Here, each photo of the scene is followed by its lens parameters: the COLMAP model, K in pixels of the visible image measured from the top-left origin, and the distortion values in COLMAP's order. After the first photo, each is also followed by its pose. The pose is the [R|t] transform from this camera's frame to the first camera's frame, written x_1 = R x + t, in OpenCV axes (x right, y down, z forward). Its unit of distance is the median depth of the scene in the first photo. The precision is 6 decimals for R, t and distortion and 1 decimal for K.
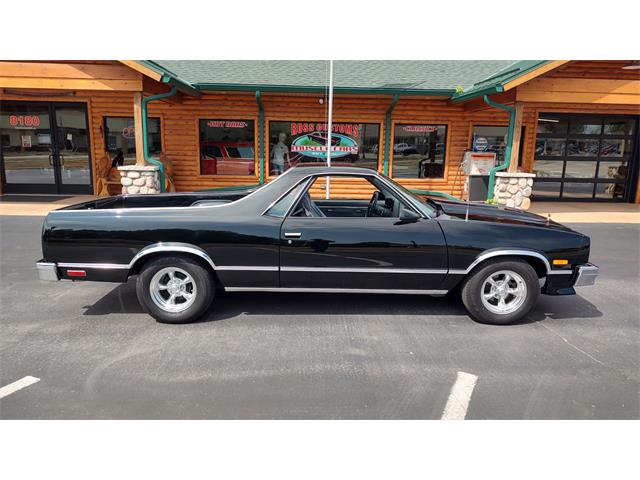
lens RADIAL K [[459.7, 0, 324.2], [0, 459.7, 239.6], [0, 0, 1]] dist [0.020890, -0.024158]
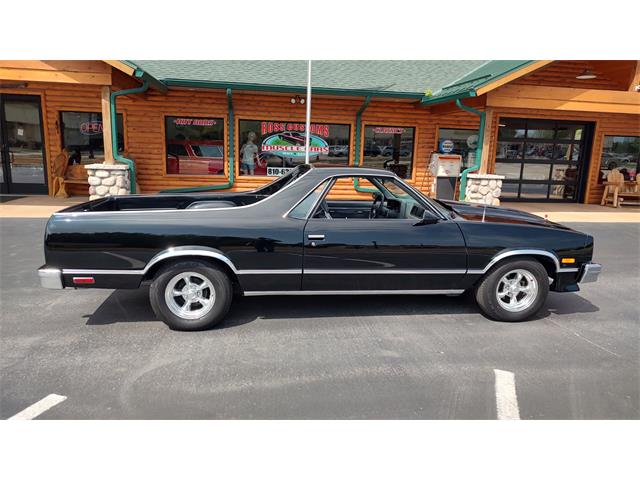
lens RADIAL K [[459.7, 0, 325.9], [0, 459.7, 240.1], [0, 0, 1]] dist [0.020890, -0.024158]
pose [[0.992927, -0.009773, 0.118324, -0.055078], [0.009666, 0.999952, 0.001479, -0.001583], [-0.118333, -0.000325, 0.992974, 0.007502]]
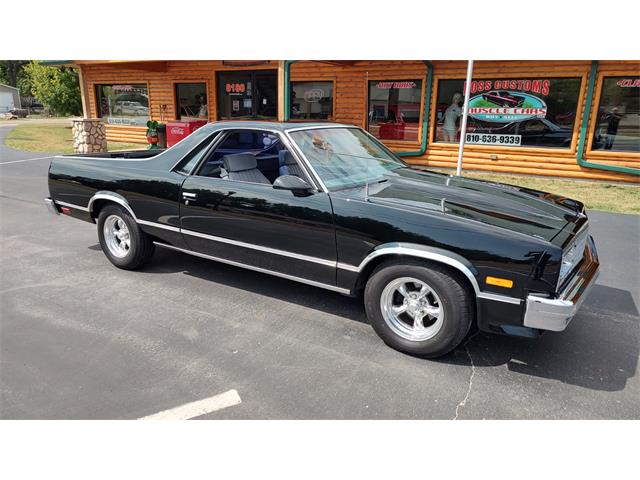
lens RADIAL K [[459.7, 0, 323.7], [0, 459.7, 242.8], [0, 0, 1]] dist [0.020890, -0.024158]
pose [[0.832968, 0.149624, -0.532707, 0.218880], [-0.111281, 0.988374, 0.103605, -0.013817], [0.542015, -0.027019, 0.839934, 0.123656]]
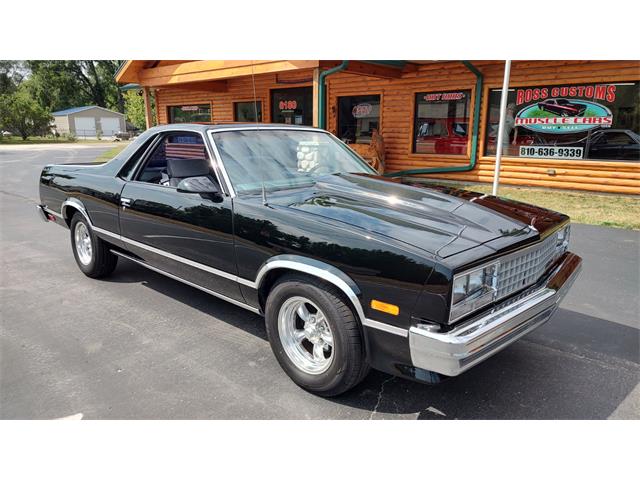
lens RADIAL K [[459.7, 0, 325.5], [0, 459.7, 240.5], [0, 0, 1]] dist [0.020890, -0.024158]
pose [[0.720494, 0.145708, -0.677981, 0.270681], [-0.126047, 0.988907, 0.078580, -0.017730], [0.681910, 0.028841, 0.730867, 0.206020]]
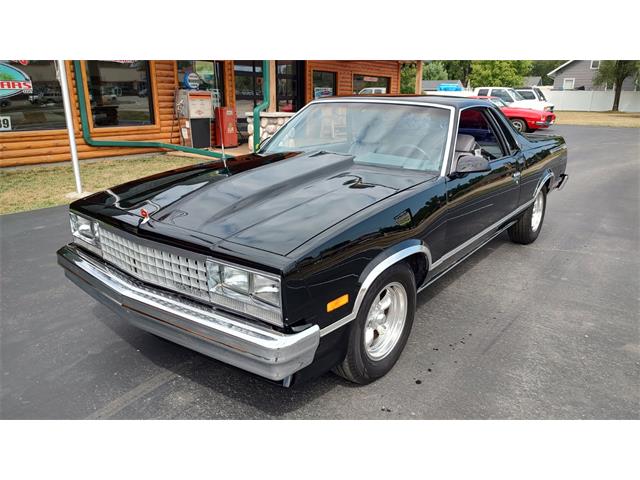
lens RADIAL K [[459.7, 0, 326.0], [0, 459.7, 242.6], [0, 0, 1]] dist [0.020890, -0.024158]
pose [[0.608632, -0.250040, 0.753025, -0.228871], [0.158211, 0.968235, 0.193626, -0.044429], [-0.777519, 0.001290, 0.628858, 0.278989]]
